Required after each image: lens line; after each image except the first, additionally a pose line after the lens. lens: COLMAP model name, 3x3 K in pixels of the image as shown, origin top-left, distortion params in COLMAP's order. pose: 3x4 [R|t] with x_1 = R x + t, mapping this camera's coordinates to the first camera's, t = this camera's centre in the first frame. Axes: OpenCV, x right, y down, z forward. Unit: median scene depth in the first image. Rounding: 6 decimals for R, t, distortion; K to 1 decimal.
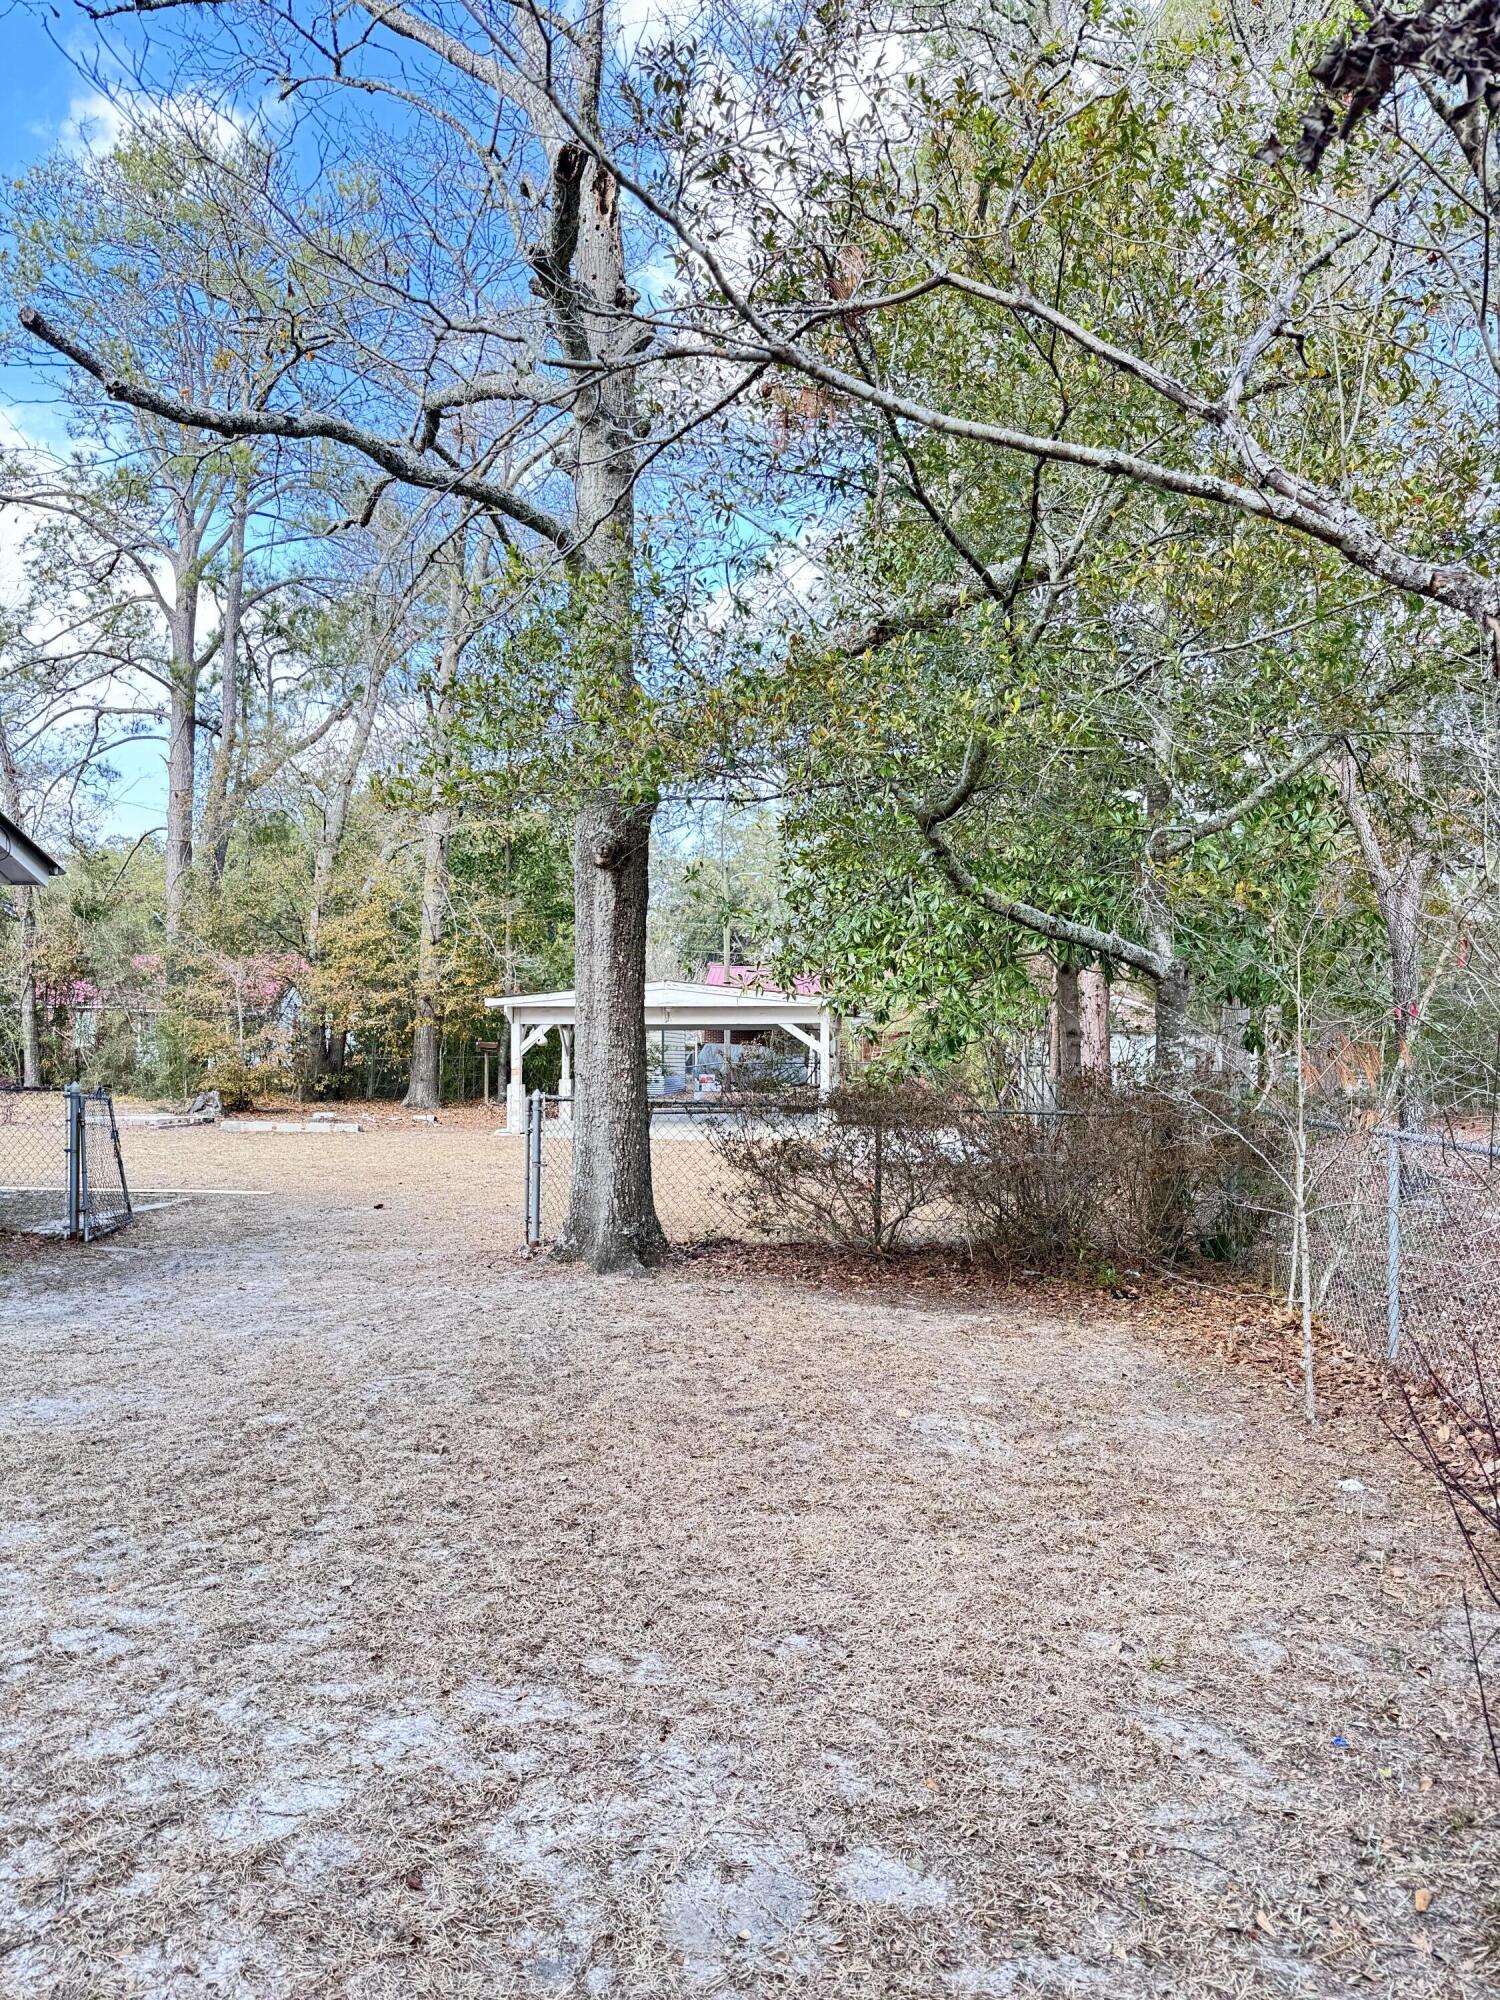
lens RADIAL K [[1394.7, 0, 754.4], [0, 1394.7, 993.8], [0, 0, 1]] dist [0.003142, -0.011052]
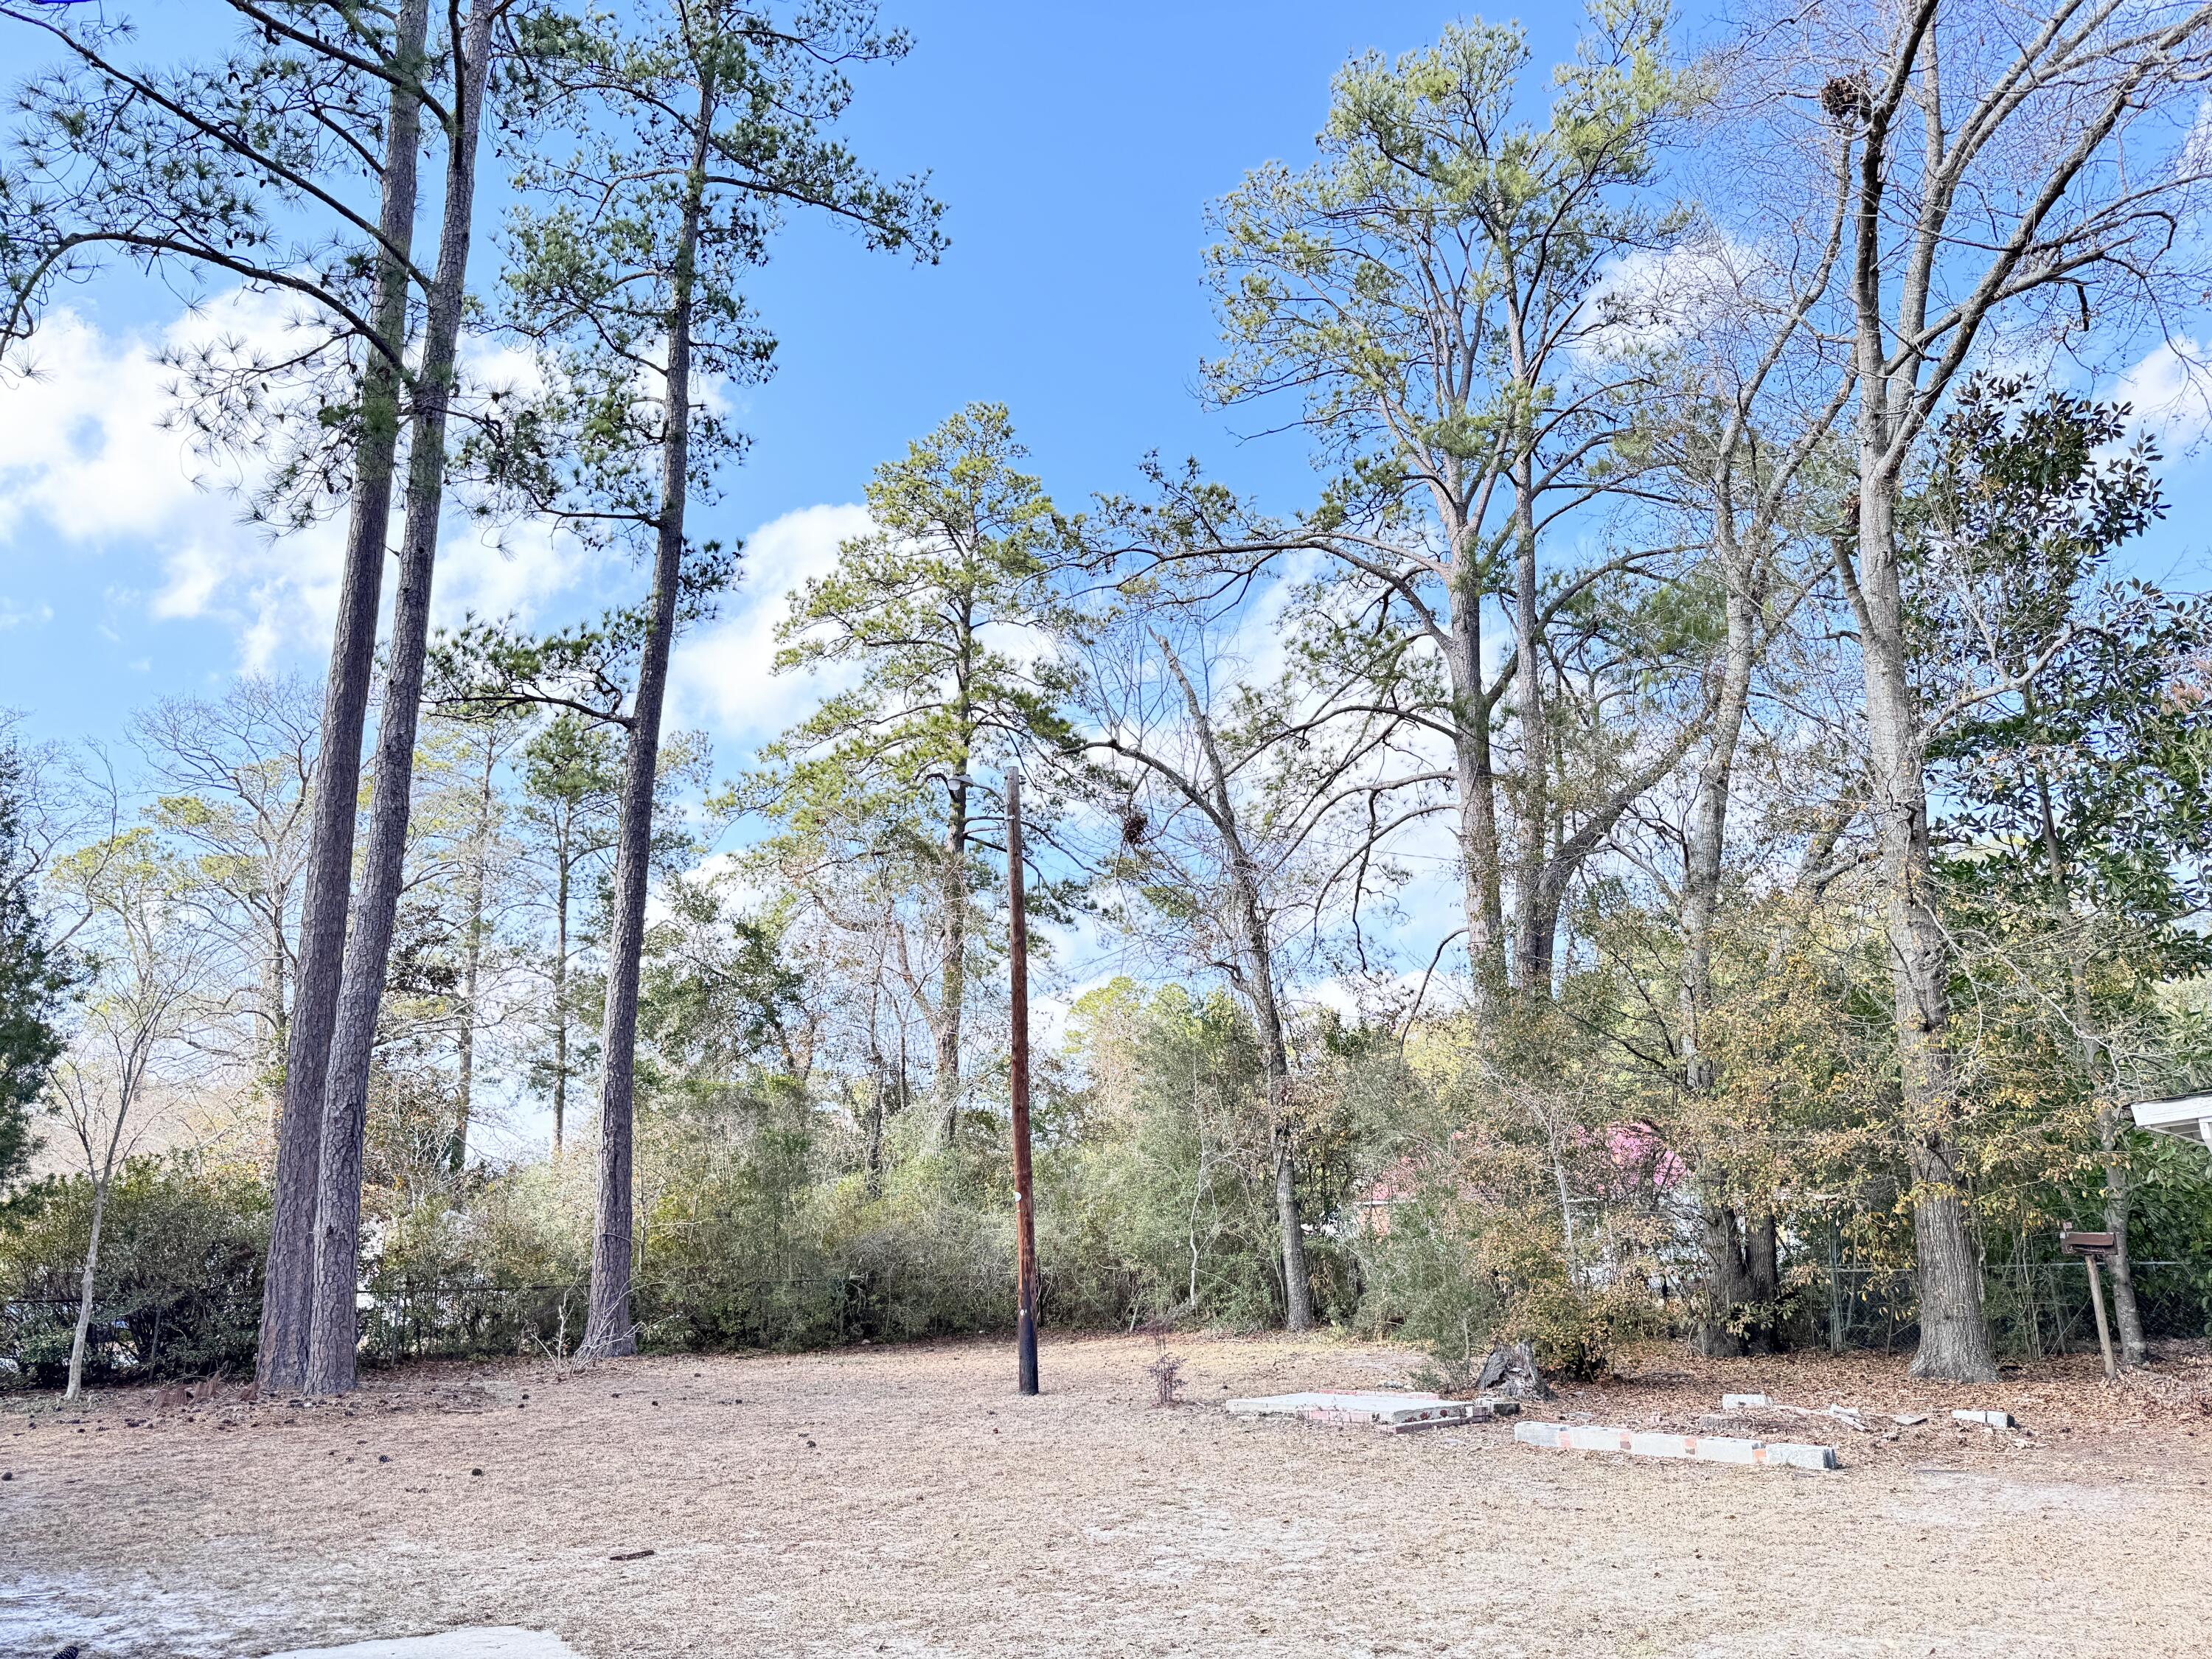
lens RADIAL K [[1542.6, 0, 1100.9], [0, 1542.6, 815.4], [0, 0, 1]] dist [0.003142, -0.011052]
pose [[0.768670, -0.190612, -0.610585, -0.102817], [0.043783, 0.968007, -0.247072, 0.012367], [0.638145, 0.163184, 0.752424, 0.375917]]
